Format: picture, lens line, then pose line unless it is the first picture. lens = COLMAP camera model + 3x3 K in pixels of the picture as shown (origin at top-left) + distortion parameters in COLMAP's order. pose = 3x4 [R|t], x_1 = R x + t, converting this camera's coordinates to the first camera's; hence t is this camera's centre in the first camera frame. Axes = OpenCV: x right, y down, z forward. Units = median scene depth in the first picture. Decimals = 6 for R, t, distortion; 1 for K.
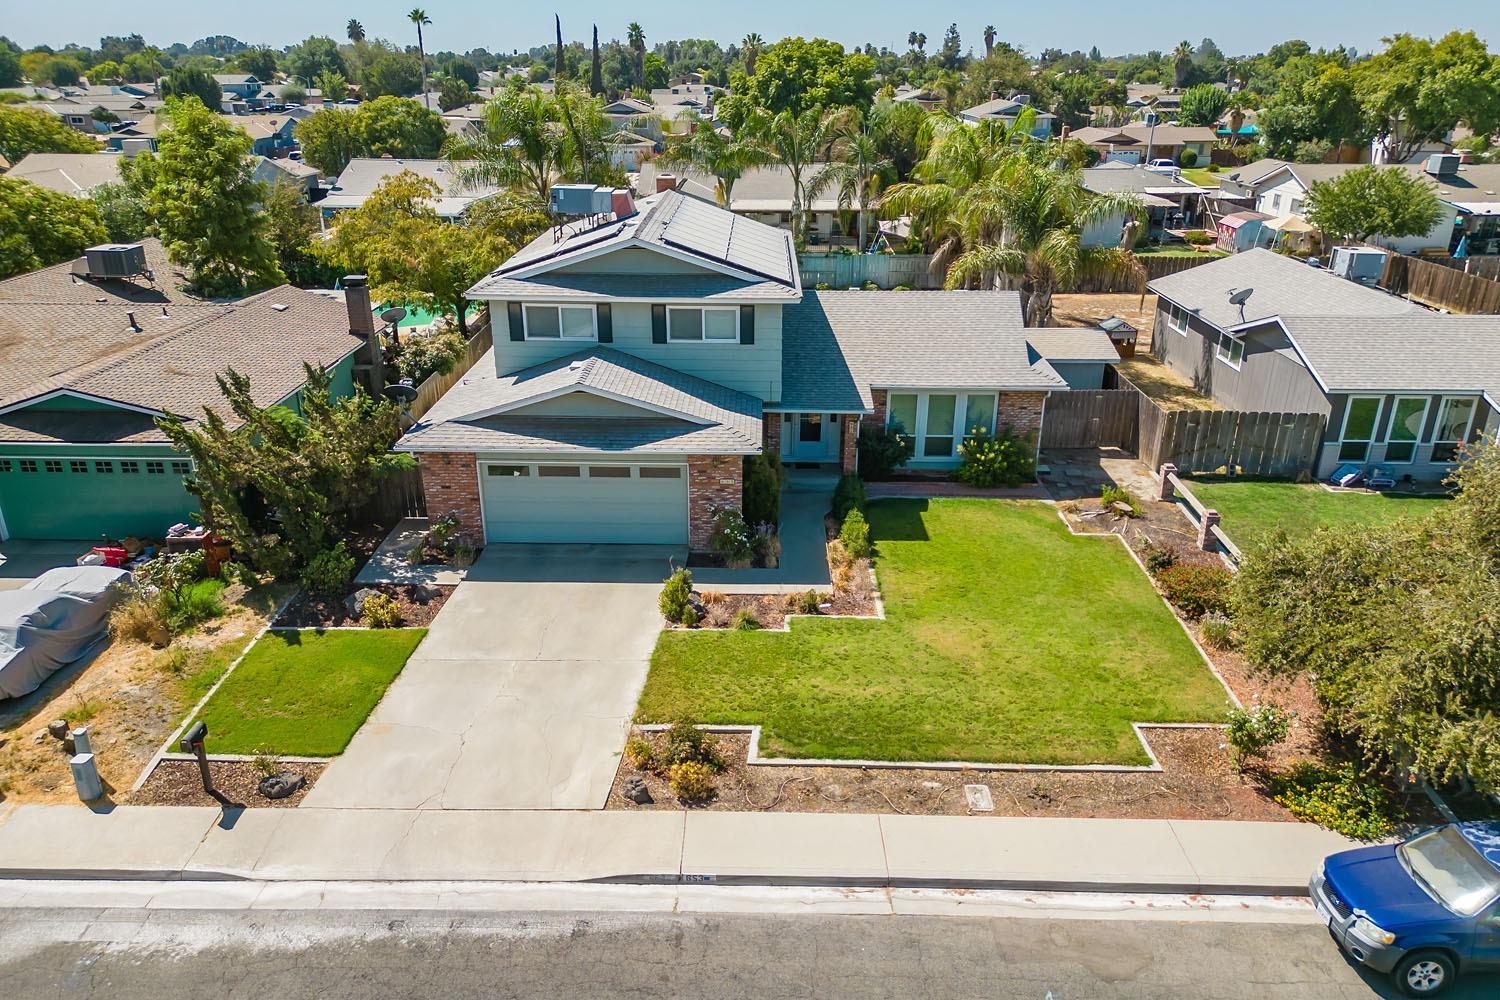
lens RADIAL K [[1052.7, 0, 744.7], [0, 1052.7, 495.5], [0, 0, 1]] dist [0.056039, -0.052081]
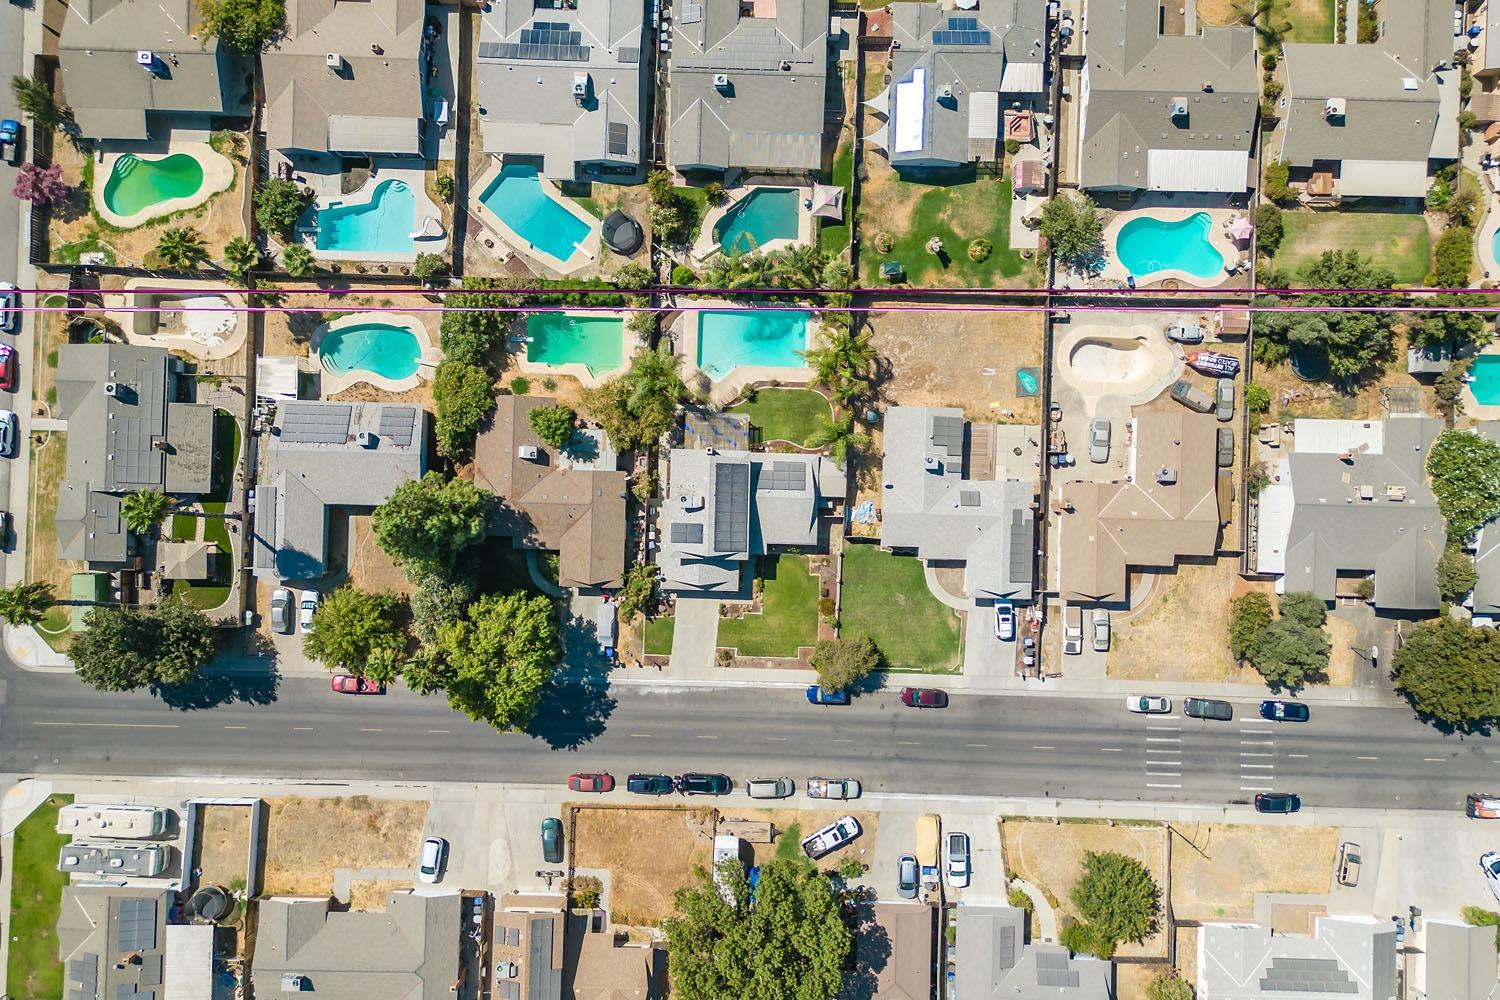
lens RADIAL K [[1052.7, 0, 747.2], [0, 1052.7, 495.0], [0, 0, 1]] dist [0.056039, -0.052081]
pose [[0.999945, 0.010455, 0.000555, 0.056924], [-0.004641, 0.395126, 0.918615, -5.409431], [0.009385, -0.918568, 0.395153, -0.562090]]
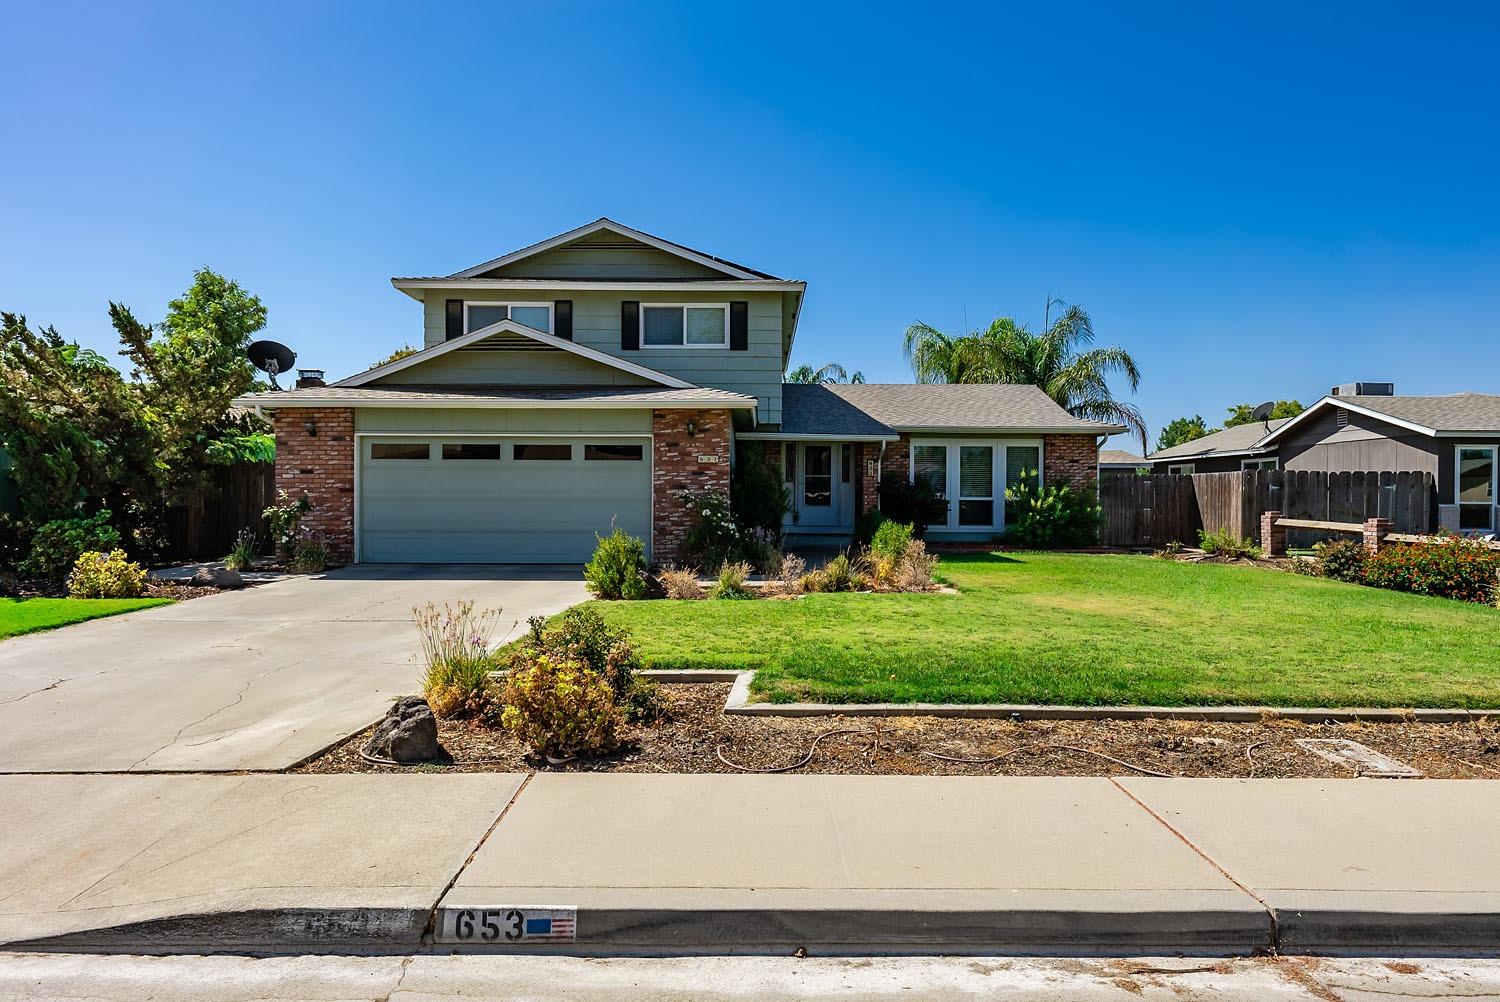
lens RADIAL K [[825.3, 0, 761.7], [0, 825.3, 498.0], [0, 0, 1]] dist [-0.000697, 0.003184]
pose [[0.999776, 0.001968, 0.021062, 0.009272], [0.006032, 0.927804, -0.373019, 0.265903], [-0.020275, 0.373062, 0.927585, 0.611648]]
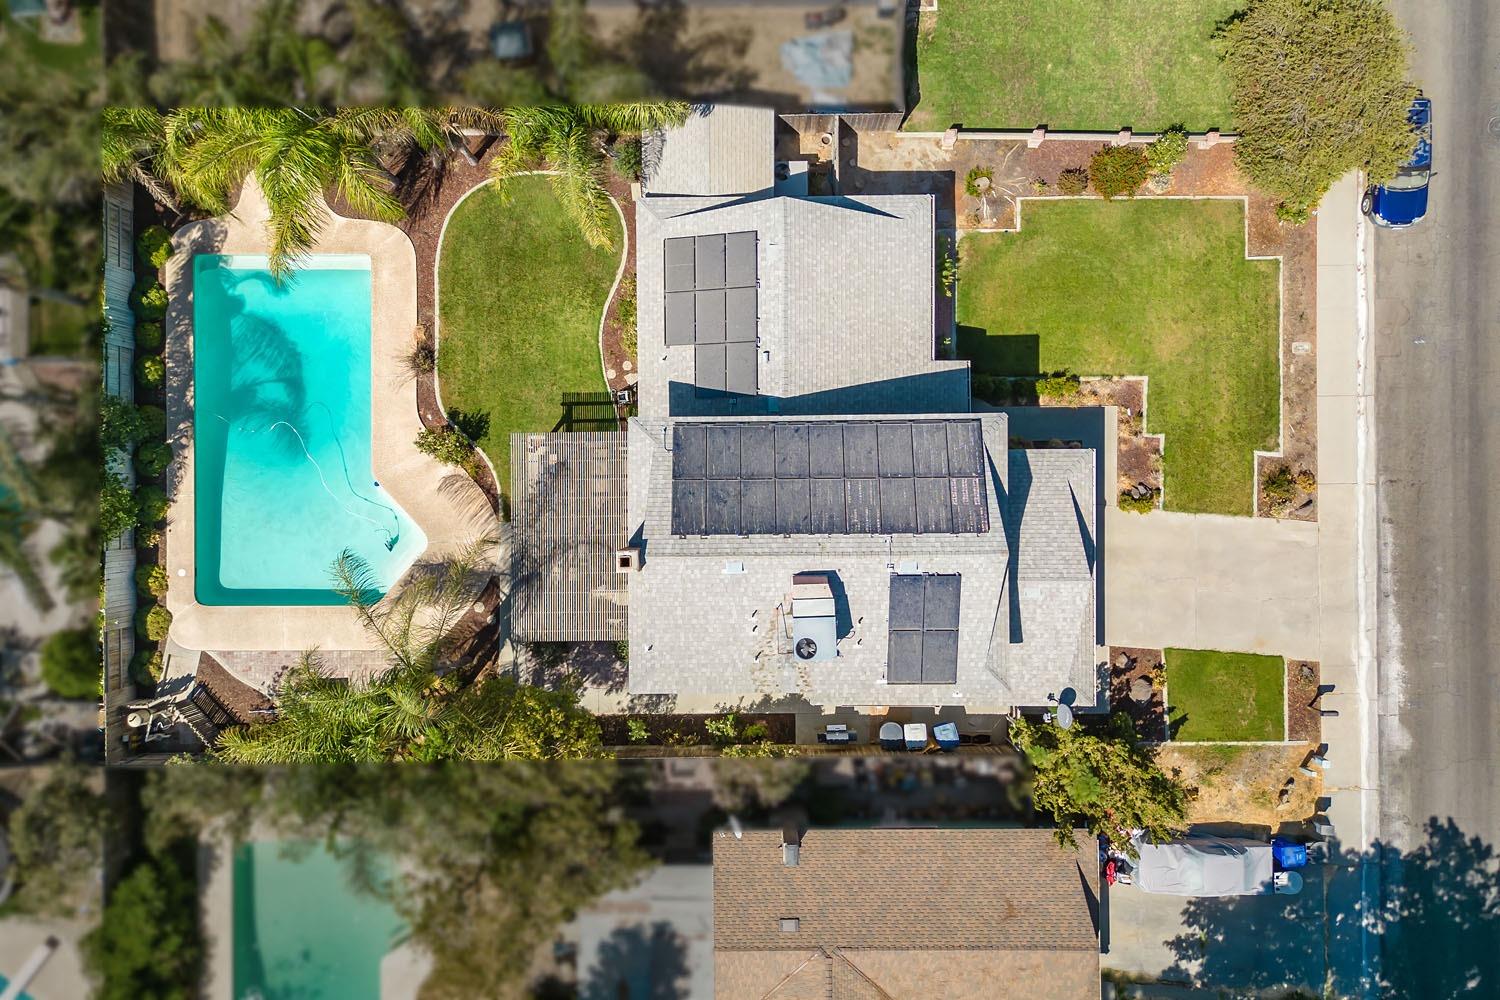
lens RADIAL K [[1052.7, 0, 753.0], [0, 1052.7, 502.6], [0, 0, 1]] dist [0.056039, -0.052081]
pose [[-0.022326, -0.999749, -0.002014, -0.053510], [0.383624, -0.010428, 0.923431, -1.843706], [-0.923219, 0.019844, 0.383760, 1.041687]]
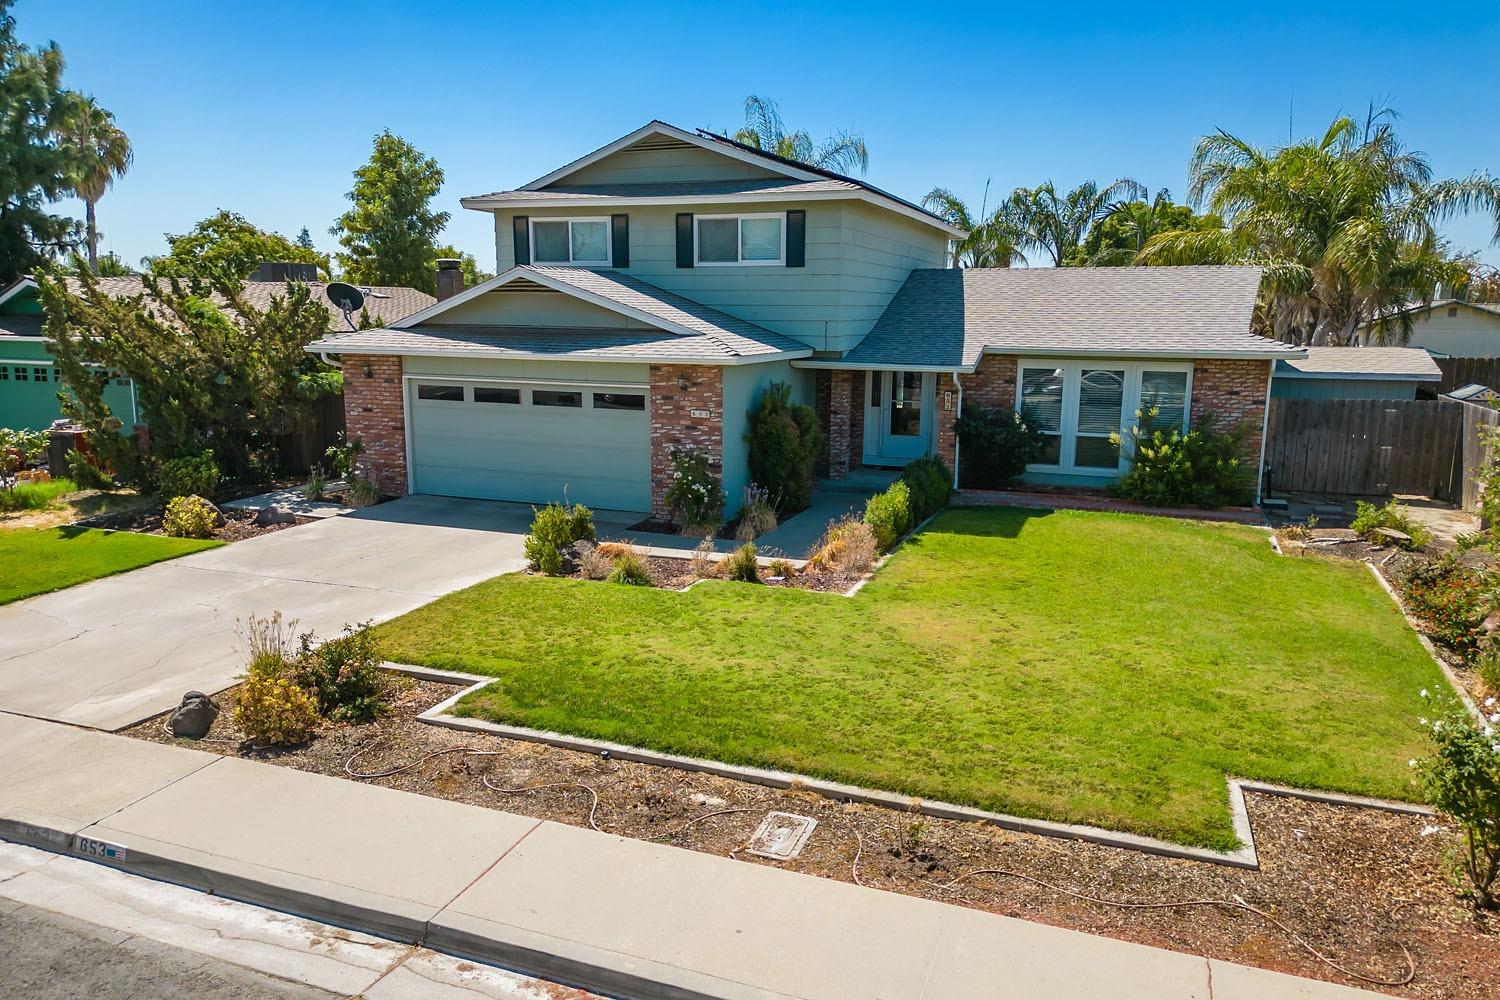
lens RADIAL K [[1052.7, 0, 744.6], [0, 1052.7, 504.3], [0, 0, 1]] dist [0.056039, -0.052081]
pose [[0.939379, 0.067510, -0.336168, 0.300888], [-0.133557, 0.975034, -0.177402, 0.198895], [0.315799, 0.211545, 0.924943, 0.475952]]
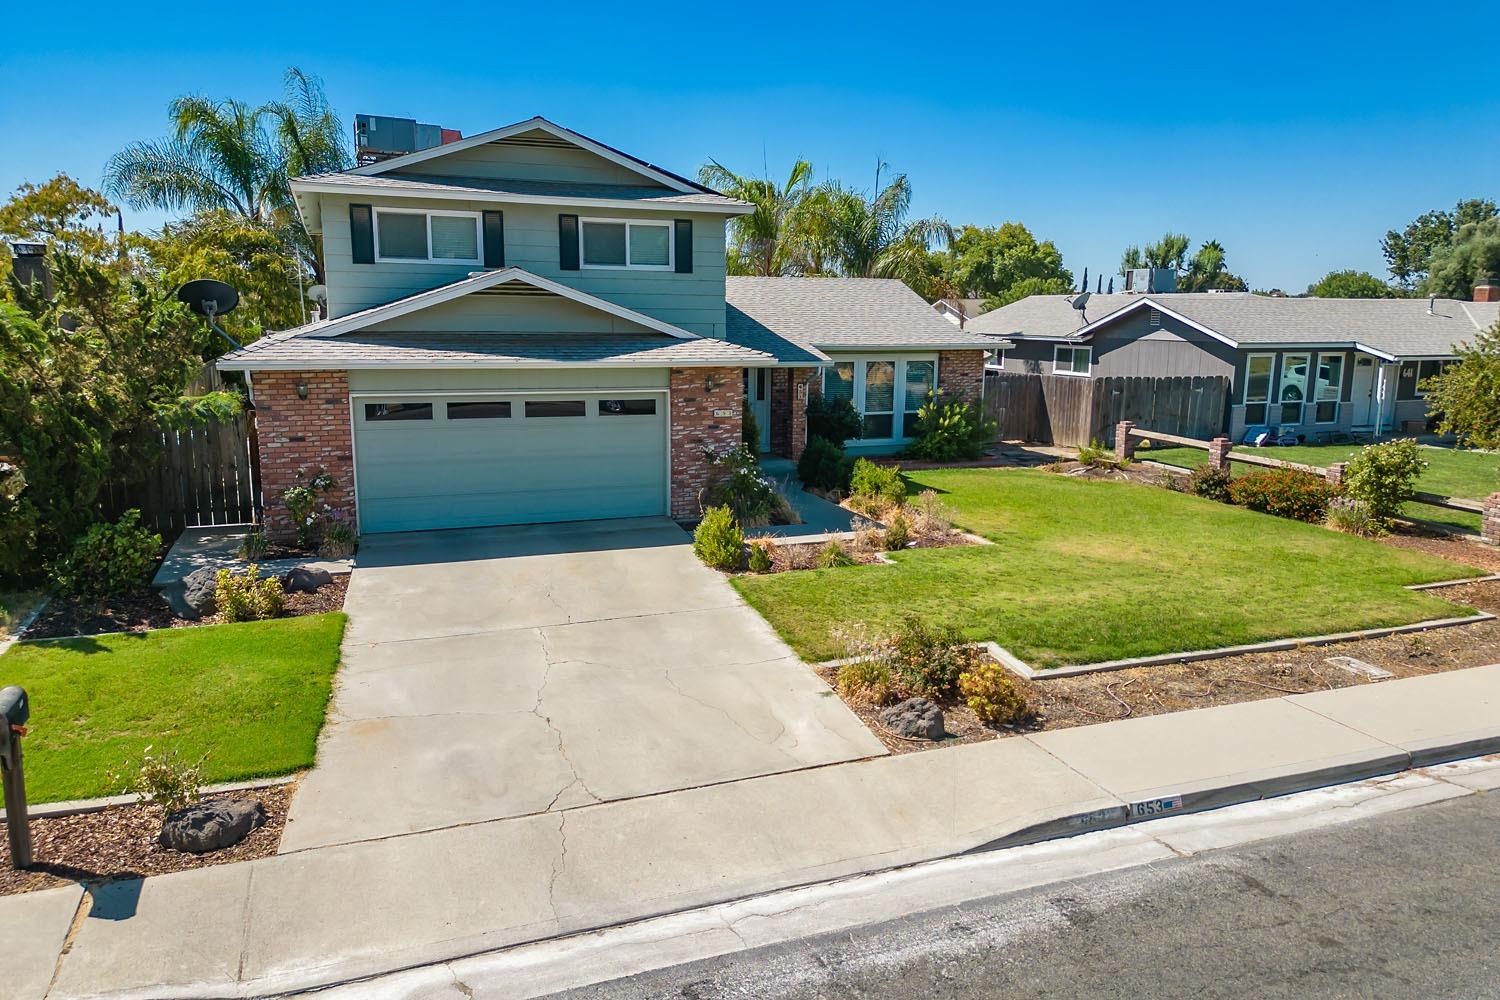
lens RADIAL K [[1052.7, 0, 745.3], [0, 1052.7, 508.9], [0, 0, 1]] dist [0.056039, -0.052081]
pose [[0.928543, -0.063338, 0.365783, -0.333370], [0.133284, 0.976519, -0.169253, 0.215678], [-0.346473, 0.205912, 0.915181, 0.424766]]
